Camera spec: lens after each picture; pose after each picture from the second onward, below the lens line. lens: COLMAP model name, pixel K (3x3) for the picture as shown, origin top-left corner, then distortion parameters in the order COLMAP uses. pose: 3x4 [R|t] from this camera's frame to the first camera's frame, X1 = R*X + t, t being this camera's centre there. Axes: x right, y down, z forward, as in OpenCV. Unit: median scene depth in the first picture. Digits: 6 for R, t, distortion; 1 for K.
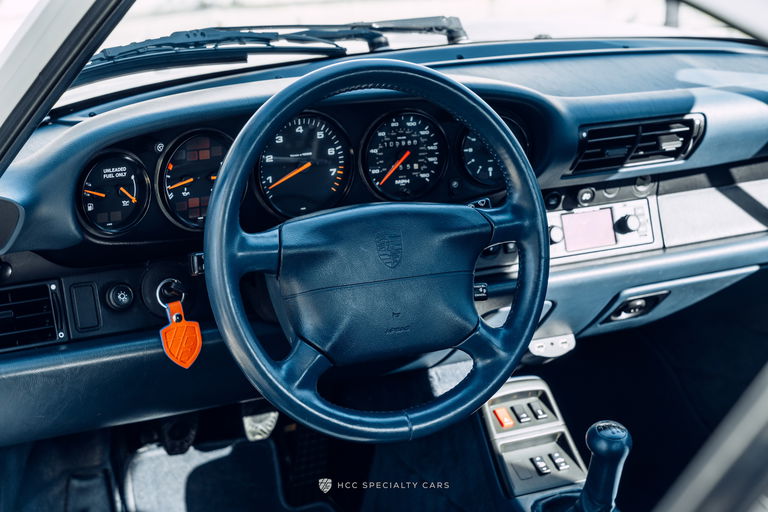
lens RADIAL K [[1465.1, 0, 377.7], [0, 1465.1, 255.0], [0, 0, 1]] dist [0.057477, 0.266489]
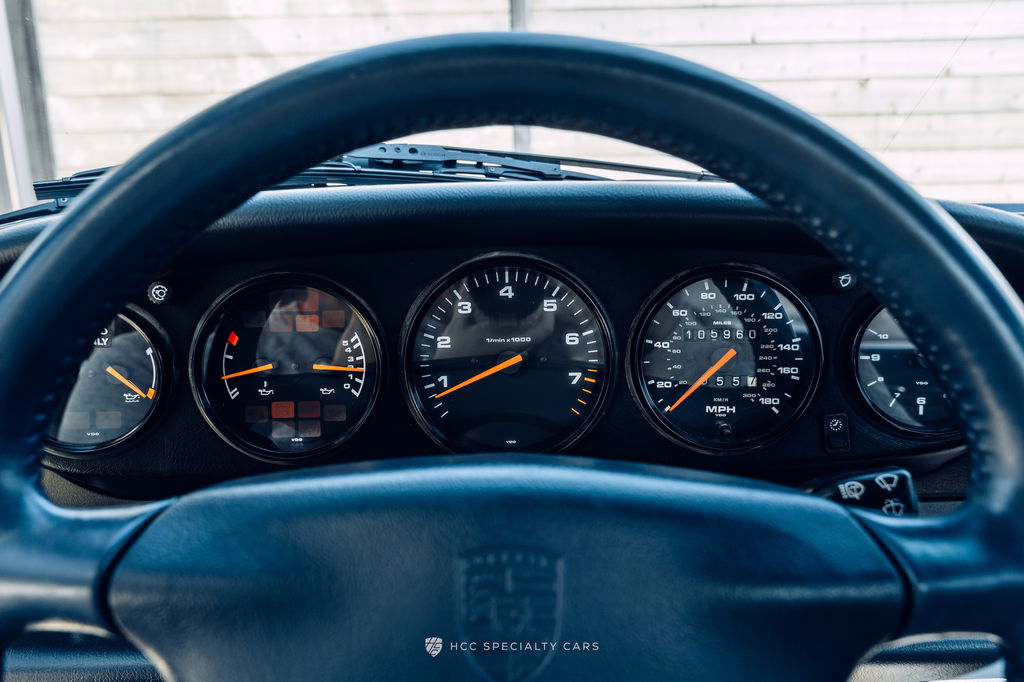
lens RADIAL K [[685.3, 0, 520.3], [0, 685.3, 343.3], [0, 0, 1]] dist [-0.006333, 0.001641]
pose [[0.887401, 0.049008, -0.458387, 0.063673], [-0.110277, 0.988032, -0.107853, -0.039831], [0.447615, 0.146258, 0.882184, 0.763543]]
